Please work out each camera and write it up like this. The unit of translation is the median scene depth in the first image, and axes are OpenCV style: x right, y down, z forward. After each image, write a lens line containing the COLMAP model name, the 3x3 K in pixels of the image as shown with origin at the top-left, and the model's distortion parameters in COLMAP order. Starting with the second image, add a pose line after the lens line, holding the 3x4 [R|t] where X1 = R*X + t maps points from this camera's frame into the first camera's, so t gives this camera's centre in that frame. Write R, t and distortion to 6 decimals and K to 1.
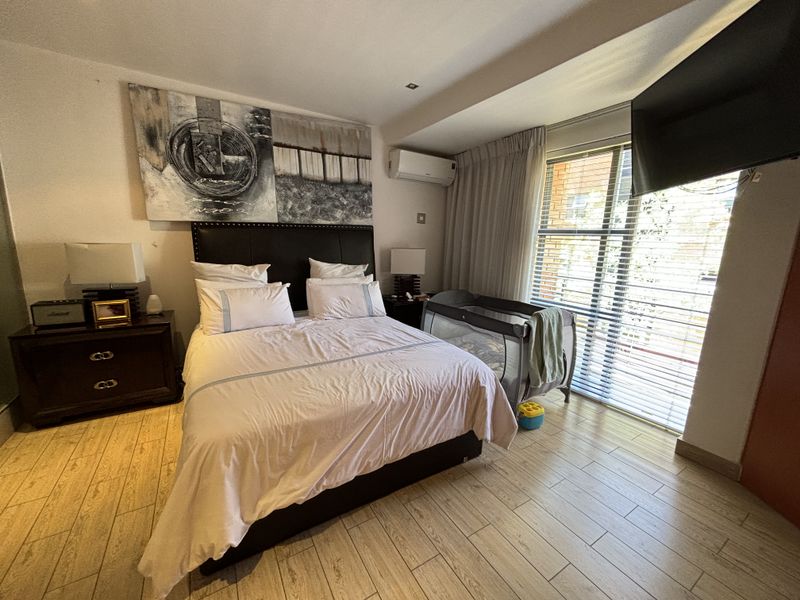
lens RADIAL K [[322.4, 0, 399.4], [0, 322.4, 298.4], [0, 0, 1]] dist [0.003570, -0.000196]
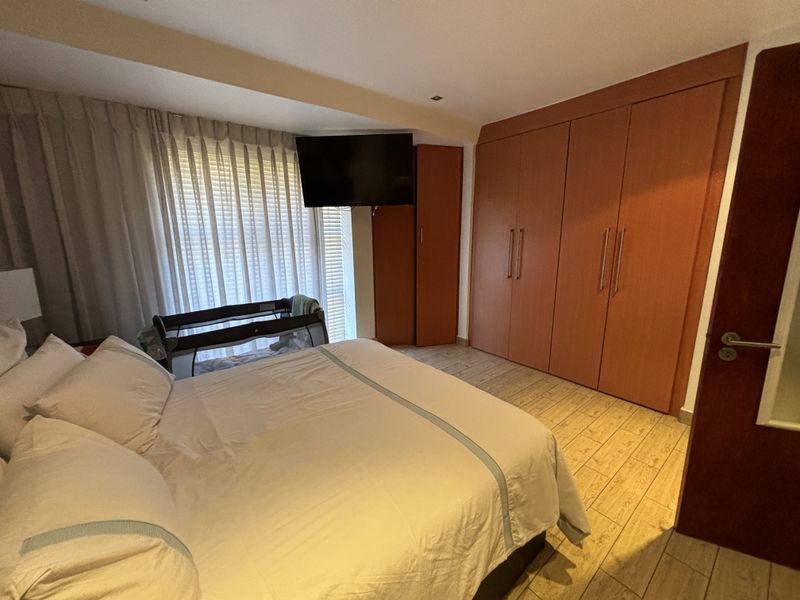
lens RADIAL K [[322.4, 0, 399.4], [0, 322.4, 298.4], [0, 0, 1]] dist [0.003570, -0.000196]
pose [[-0.126802, -0.225391, 0.965982, -0.807857], [0.196268, 0.948888, 0.247166, -0.198610], [-0.972317, 0.220932, -0.076084, 0.792899]]
